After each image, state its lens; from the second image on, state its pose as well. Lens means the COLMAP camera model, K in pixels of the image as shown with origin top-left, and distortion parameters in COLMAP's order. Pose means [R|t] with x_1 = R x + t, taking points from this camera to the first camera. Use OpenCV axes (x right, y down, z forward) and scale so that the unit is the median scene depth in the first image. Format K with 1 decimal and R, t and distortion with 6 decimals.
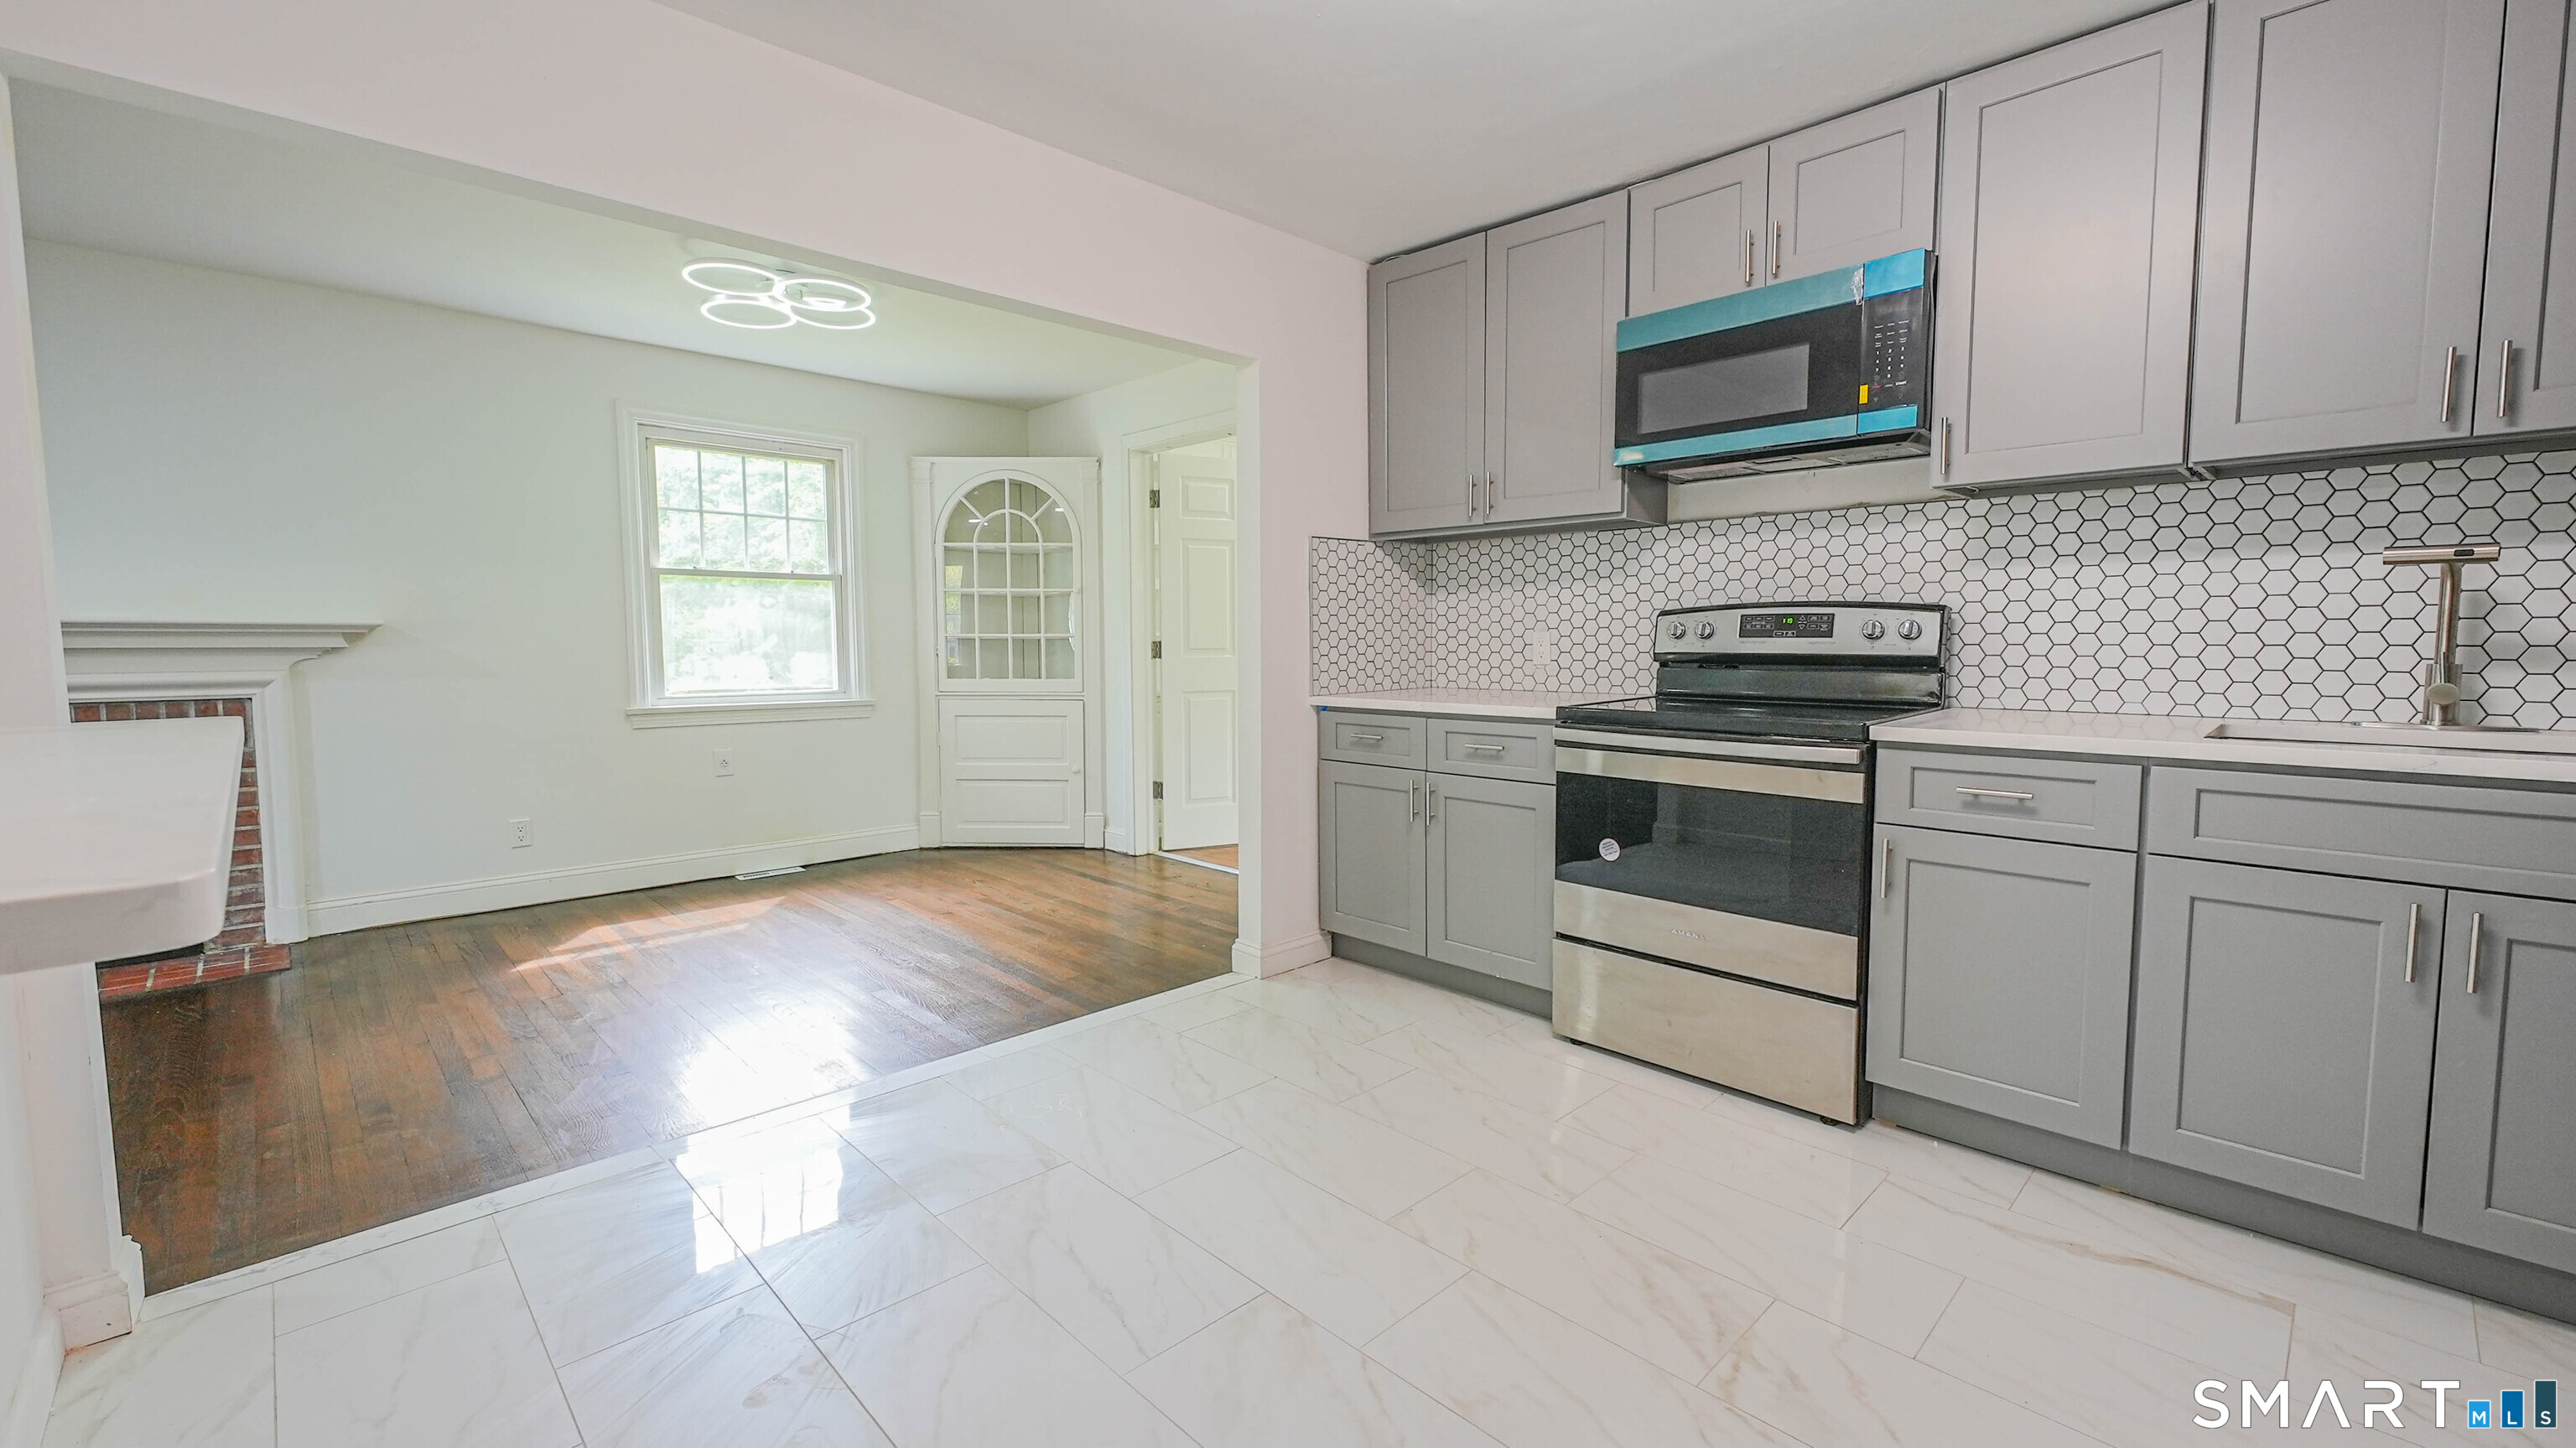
lens RADIAL K [[1042.5, 0, 1285.1], [0, 1042.5, 714.8], [0, 0, 1]] dist [0.012281, -0.005132]
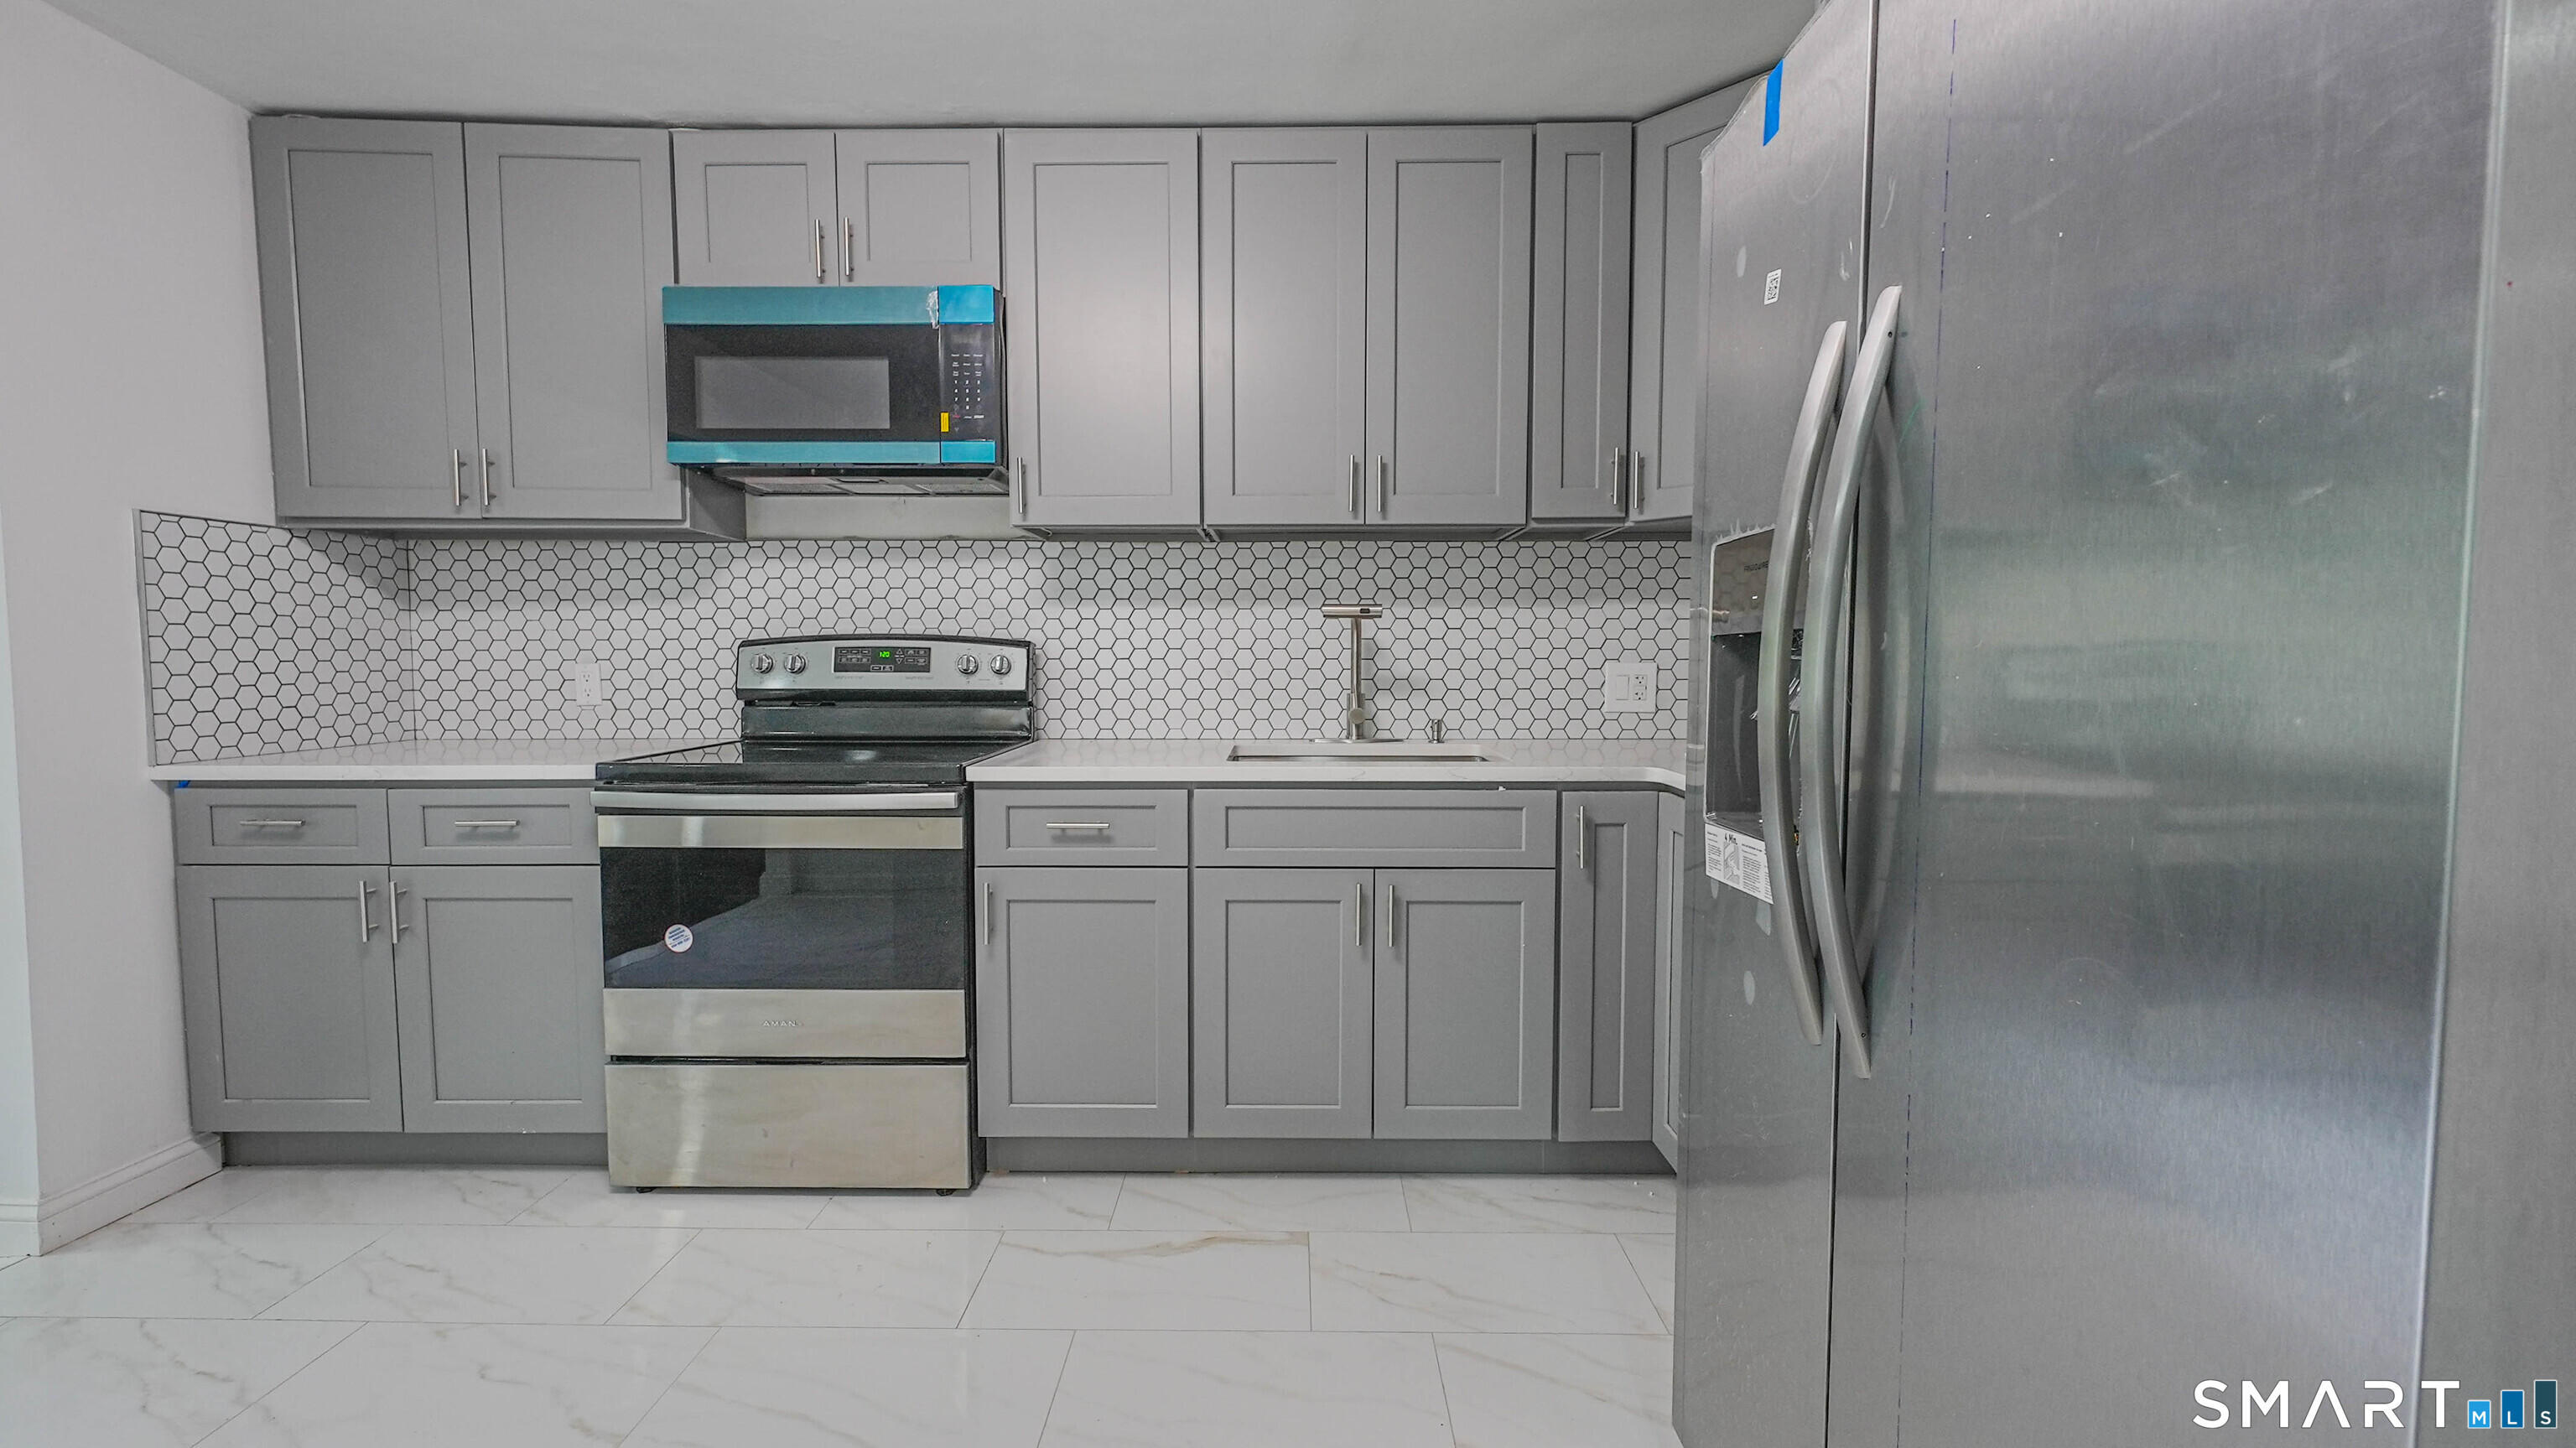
lens RADIAL K [[1042.5, 0, 1276.5], [0, 1042.5, 708.2], [0, 0, 1]] dist [0.012281, -0.005132]
pose [[0.706503, -0.027654, 0.707170, 0.069033], [0.050169, 0.998679, -0.011068, -0.014426], [-0.705930, 0.043298, 0.706957, 0.098504]]
